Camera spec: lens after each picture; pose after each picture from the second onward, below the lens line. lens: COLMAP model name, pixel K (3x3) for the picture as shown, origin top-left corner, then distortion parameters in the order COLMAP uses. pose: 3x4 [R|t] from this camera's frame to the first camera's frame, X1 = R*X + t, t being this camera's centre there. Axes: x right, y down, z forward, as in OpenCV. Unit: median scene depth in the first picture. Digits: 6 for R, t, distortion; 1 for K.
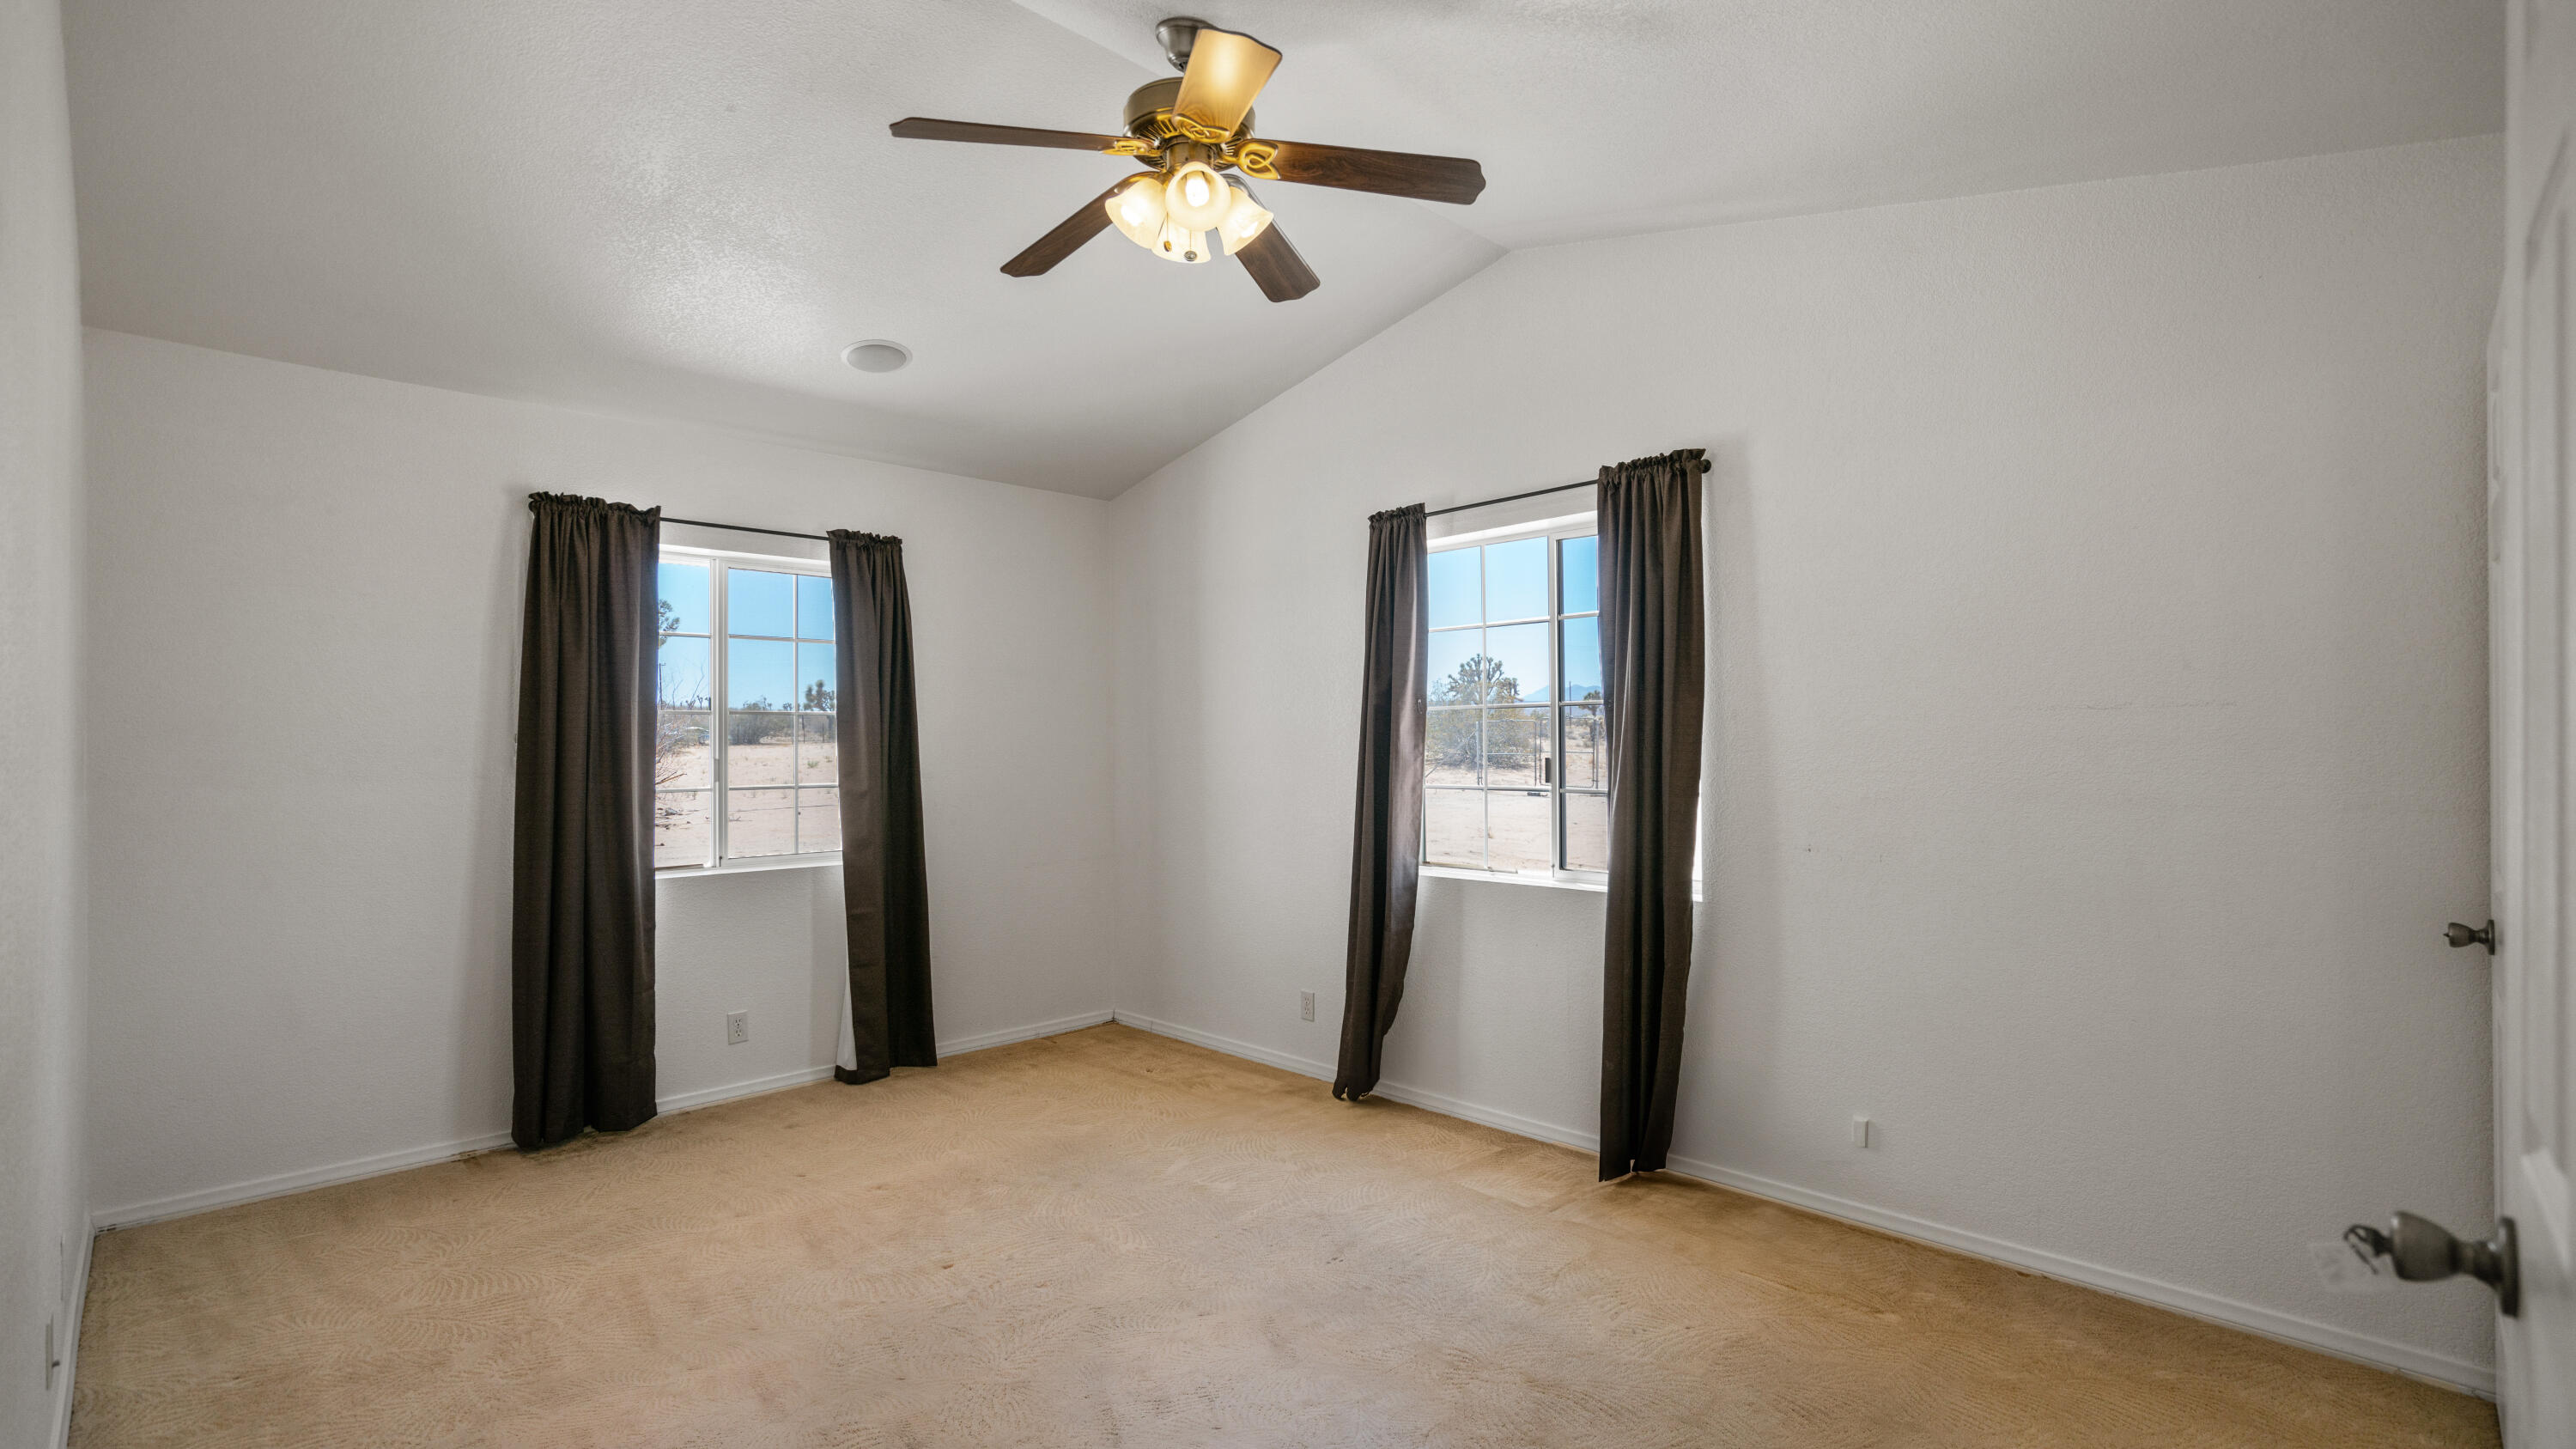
lens RADIAL K [[1153.1, 0, 1297.6], [0, 1153.1, 734.6], [0, 0, 1]] dist [-0.007021, 0.000265]
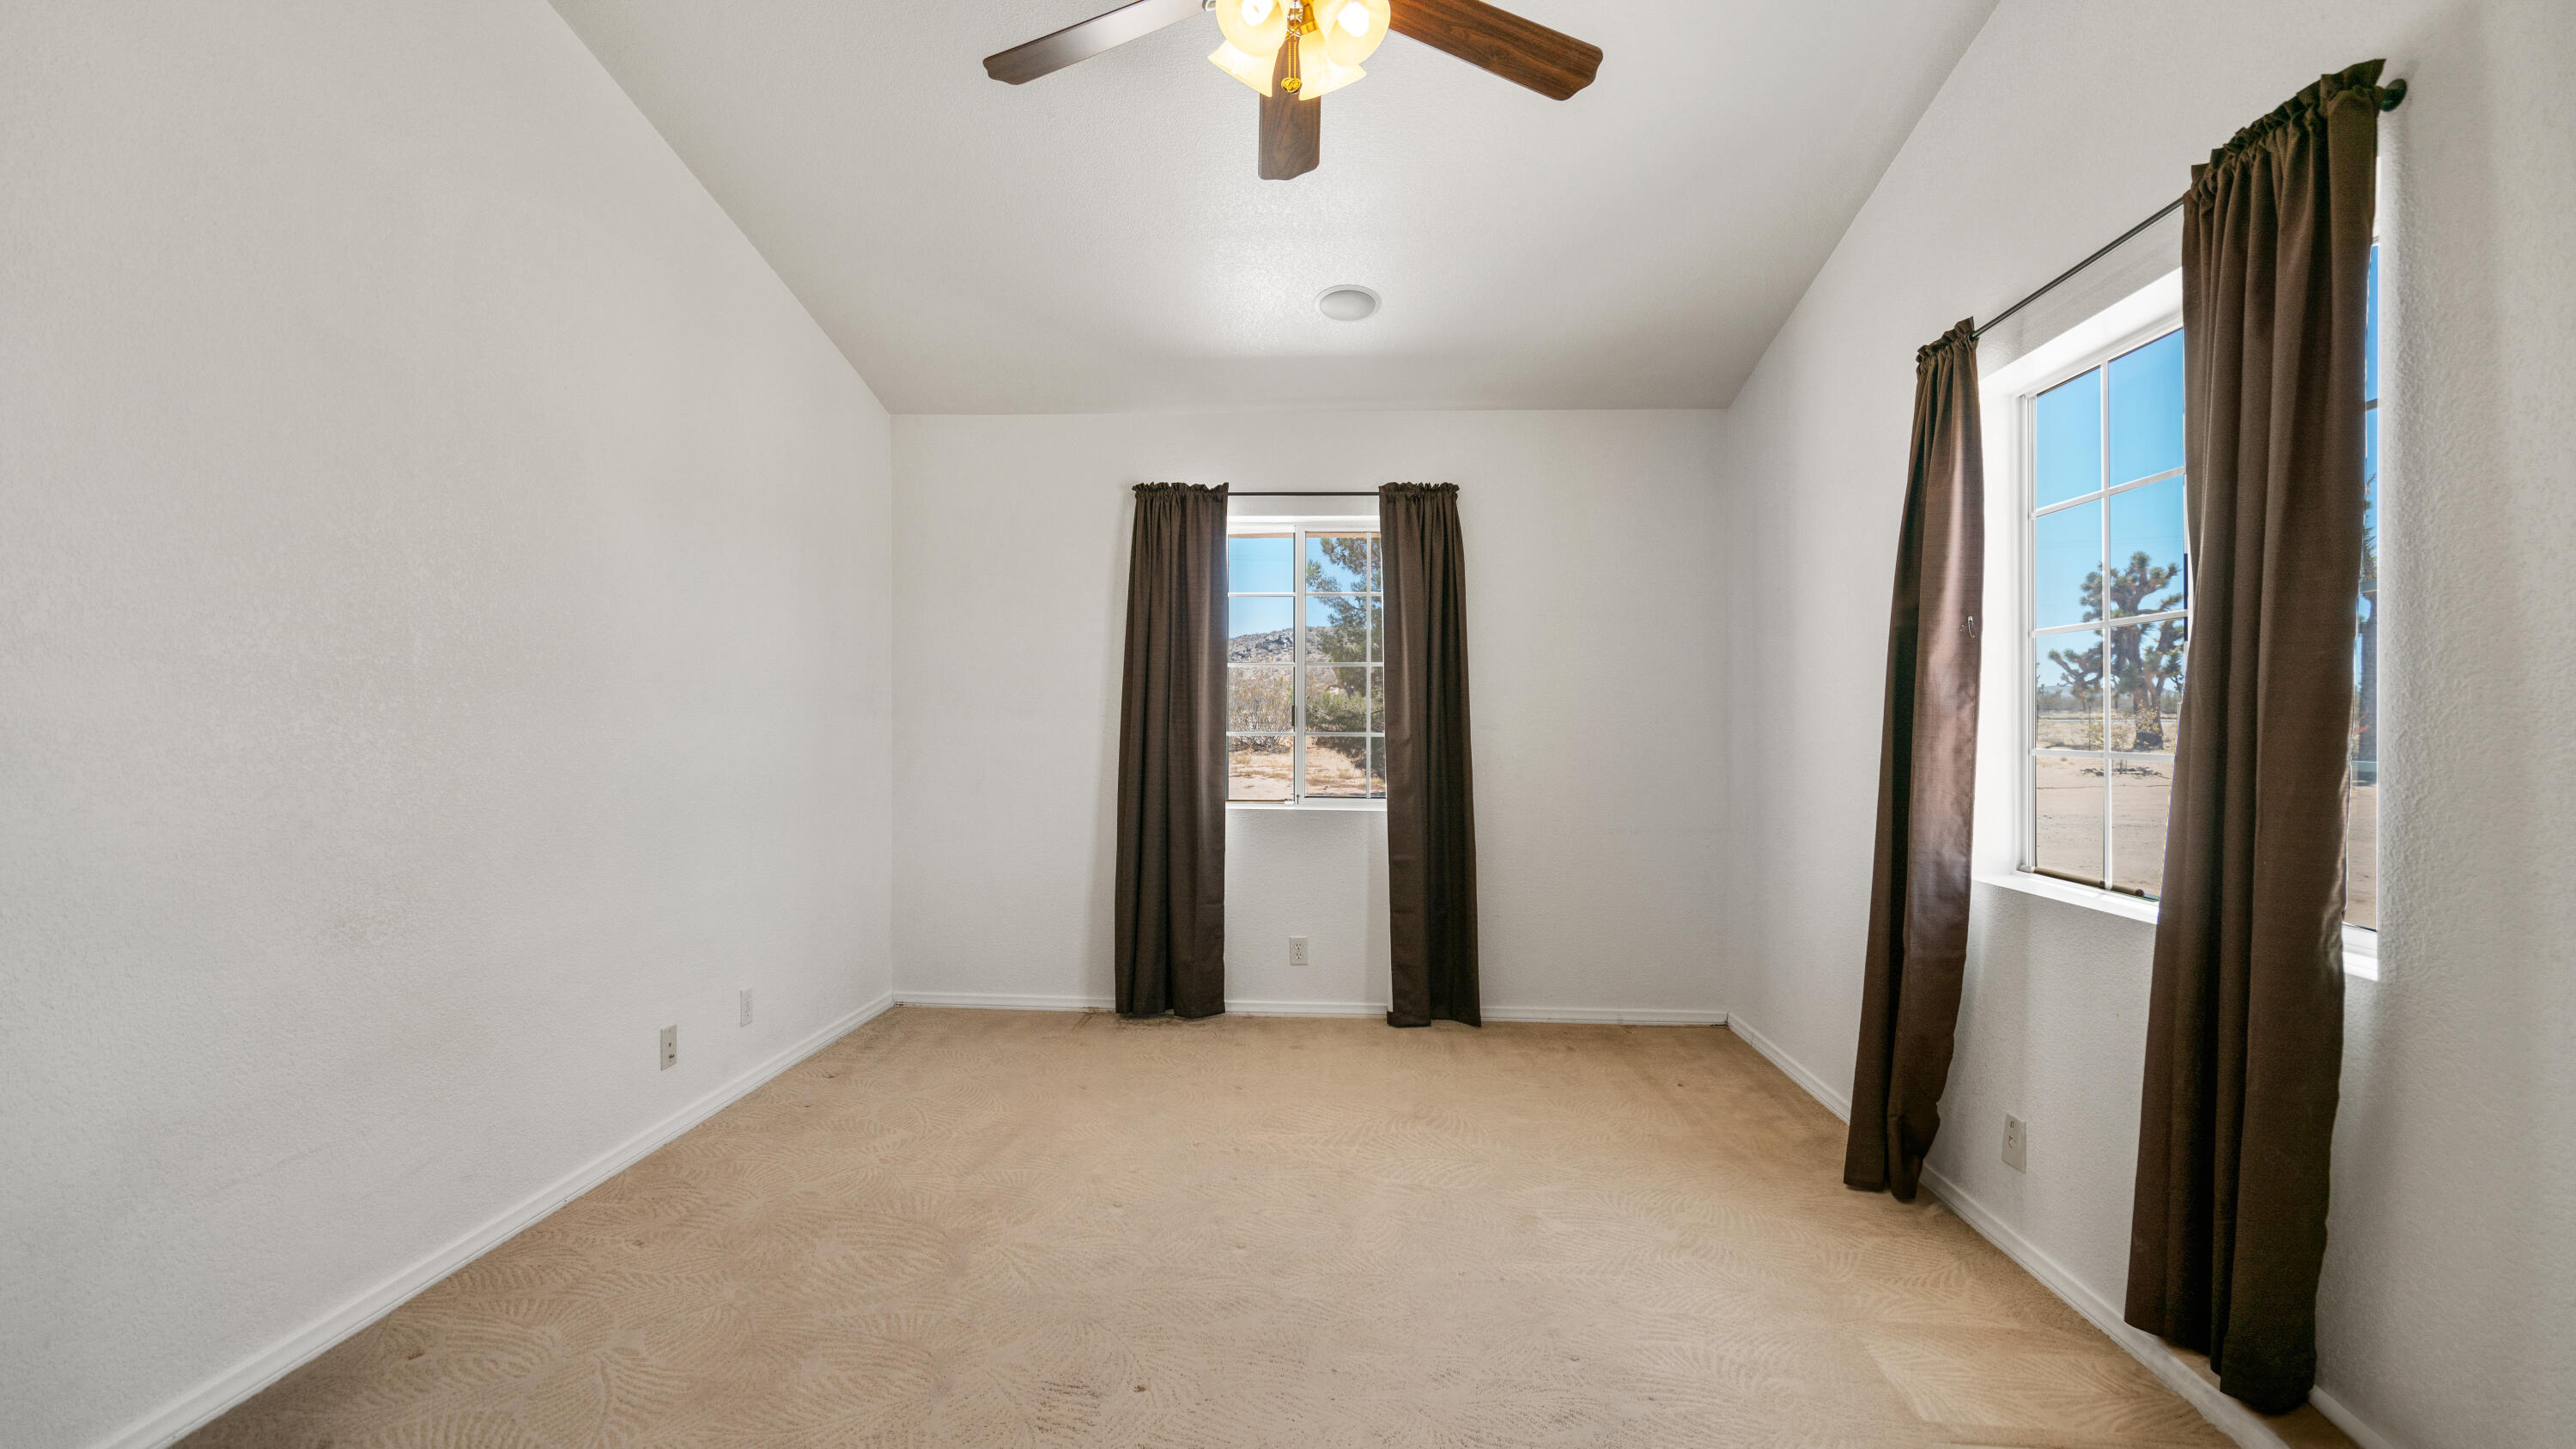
lens RADIAL K [[1153.1, 0, 1297.6], [0, 1153.1, 734.6], [0, 0, 1]] dist [-0.007021, 0.000265]
pose [[0.674452, 0.020267, -0.738041, 0.341334], [-0.007856, 0.999764, 0.020275, 0.027651], [0.738277, -0.007876, 0.674452, 0.276106]]
